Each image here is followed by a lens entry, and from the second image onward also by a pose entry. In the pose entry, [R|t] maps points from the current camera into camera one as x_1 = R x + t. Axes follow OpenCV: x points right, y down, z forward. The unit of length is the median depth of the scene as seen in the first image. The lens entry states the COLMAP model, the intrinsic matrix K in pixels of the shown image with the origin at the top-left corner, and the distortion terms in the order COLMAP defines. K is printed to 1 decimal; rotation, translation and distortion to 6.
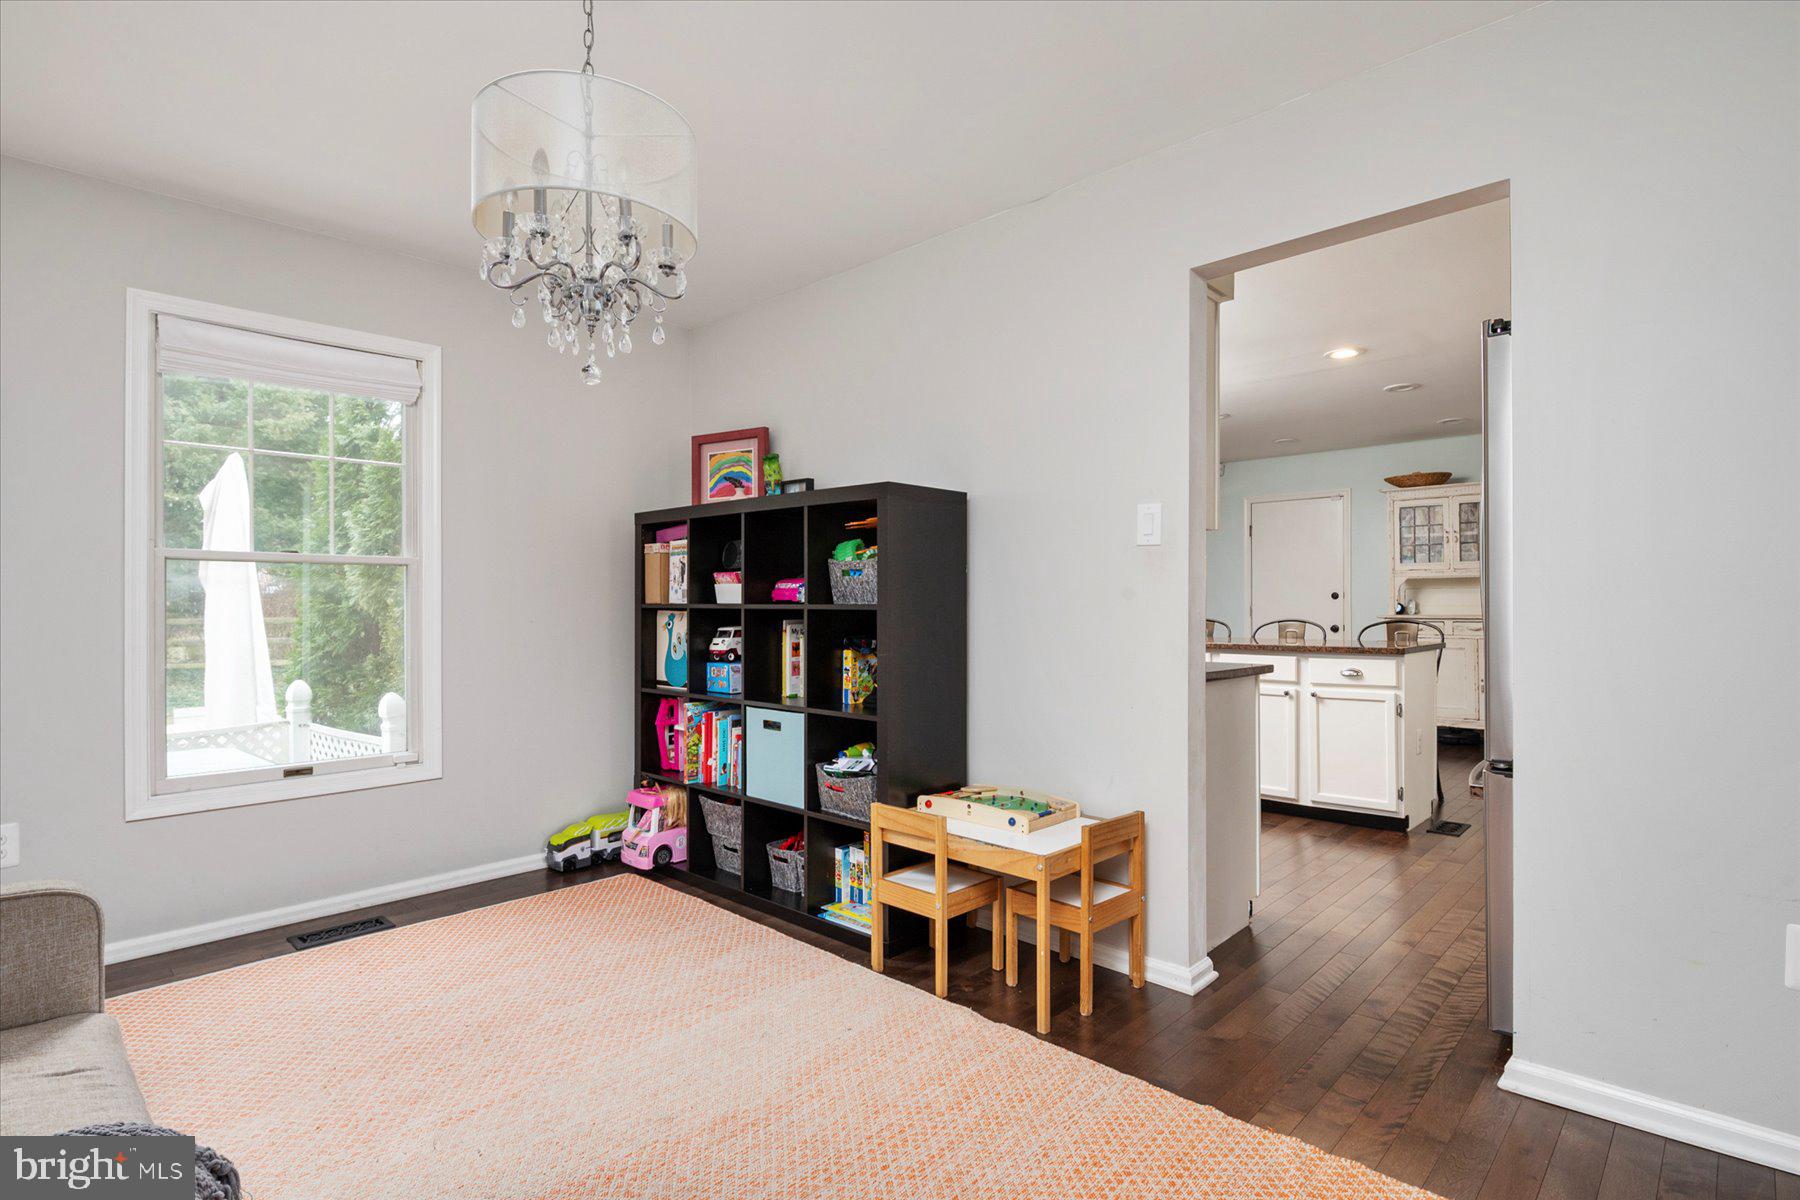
lens RADIAL K [[915.7, 0, 899.7], [0, 915.7, 594.5], [0, 0, 1]] dist [-0.000053, -0.000059]
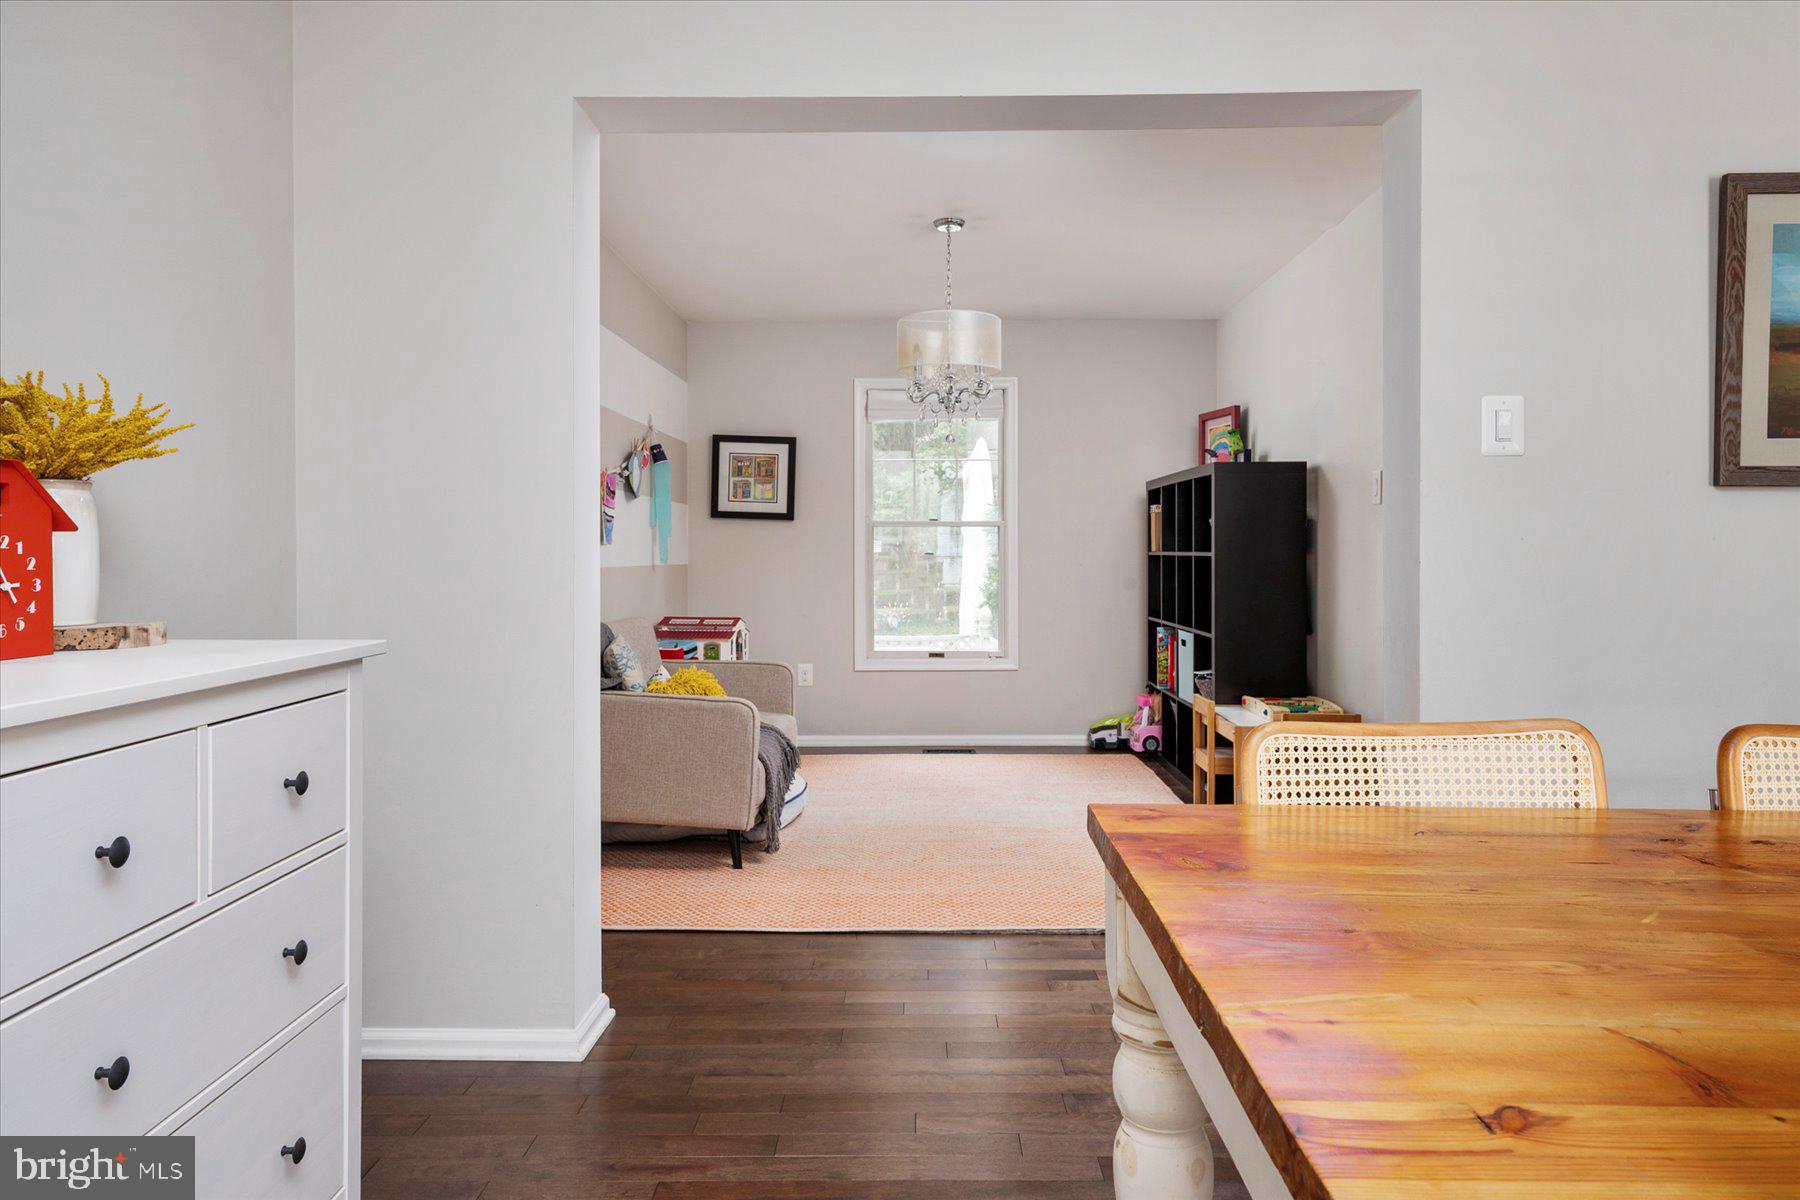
lens RADIAL K [[1112.7, 0, 903.3], [0, 1112.7, 590.6], [0, 0, 1]] dist [-0.001913, -0.000698]
pose [[0.673988, 0.022534, -0.738398, 0.683431], [0.002131, 0.999471, 0.032446, 0.012059], [0.738739, -0.023442, 0.673584, -0.340058]]
